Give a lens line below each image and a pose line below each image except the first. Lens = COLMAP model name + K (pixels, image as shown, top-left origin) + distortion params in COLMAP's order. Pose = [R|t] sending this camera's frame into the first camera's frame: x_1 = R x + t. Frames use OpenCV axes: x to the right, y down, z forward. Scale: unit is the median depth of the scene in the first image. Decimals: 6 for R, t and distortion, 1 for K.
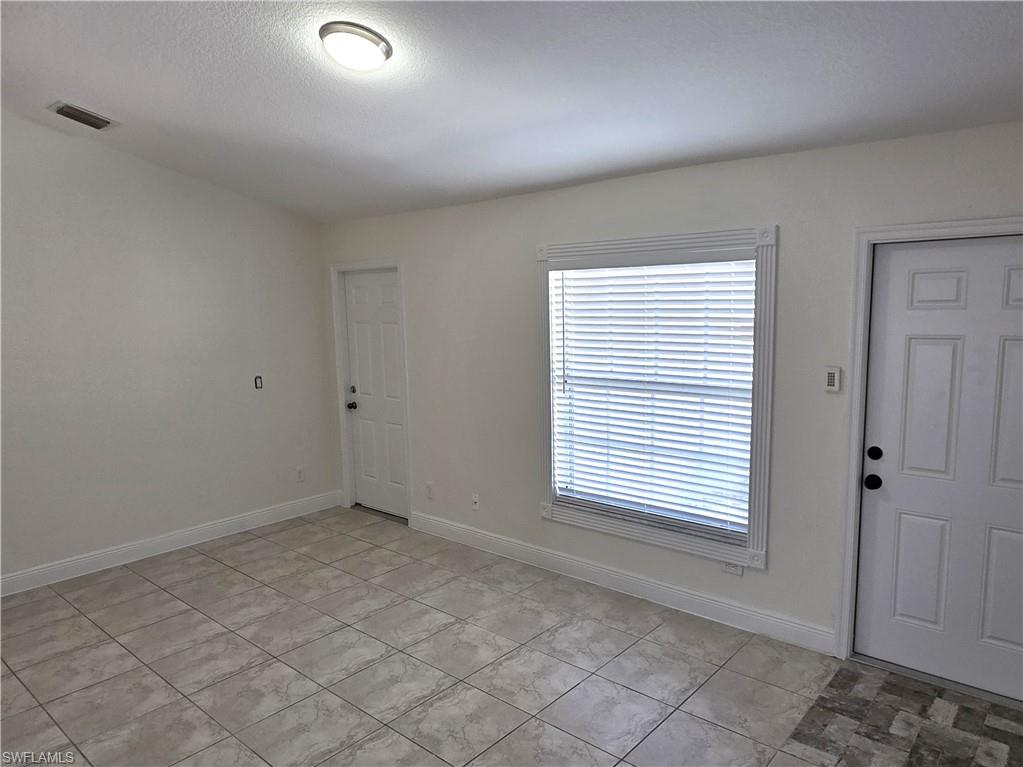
lens RADIAL K [[699.6, 0, 521.5], [0, 699.6, 393.6], [0, 0, 1]] dist [-0.017041, 0.002170]
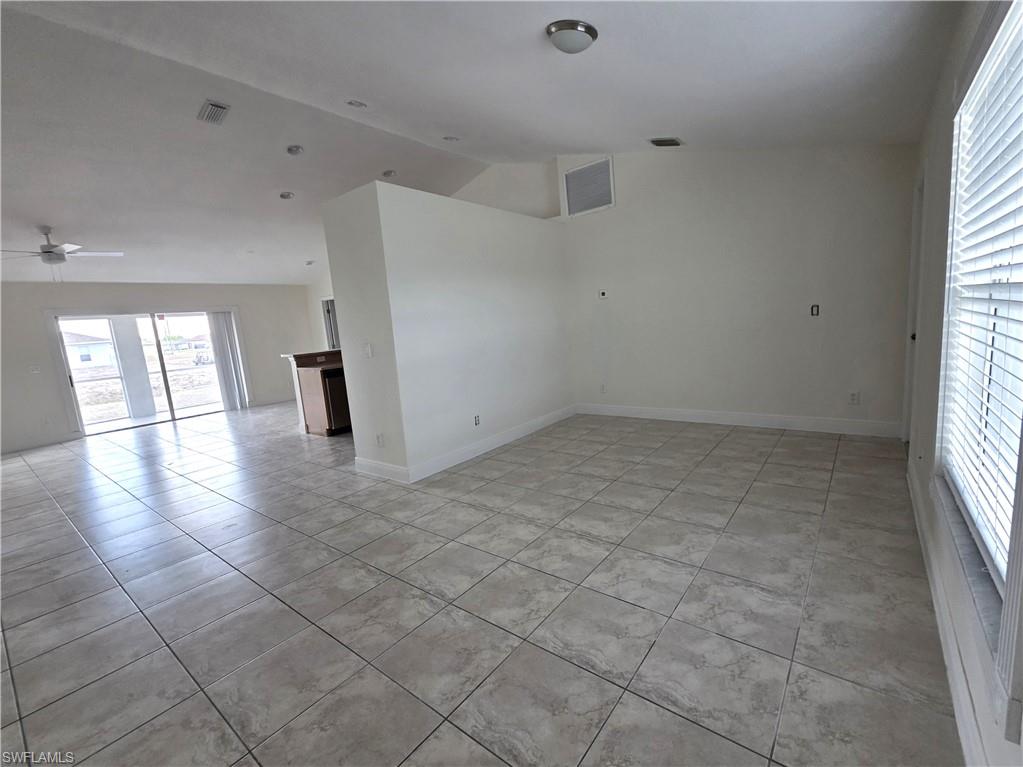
lens RADIAL K [[446.7, 0, 506.7], [0, 446.7, 384.2], [0, 0, 1]] dist [0.000107, -0.000126]
pose [[0.031094, 0.160352, -0.986570, 0.508030], [-0.054915, 0.985831, 0.158501, 0.021640], [0.998007, 0.049249, 0.039459, 0.622851]]
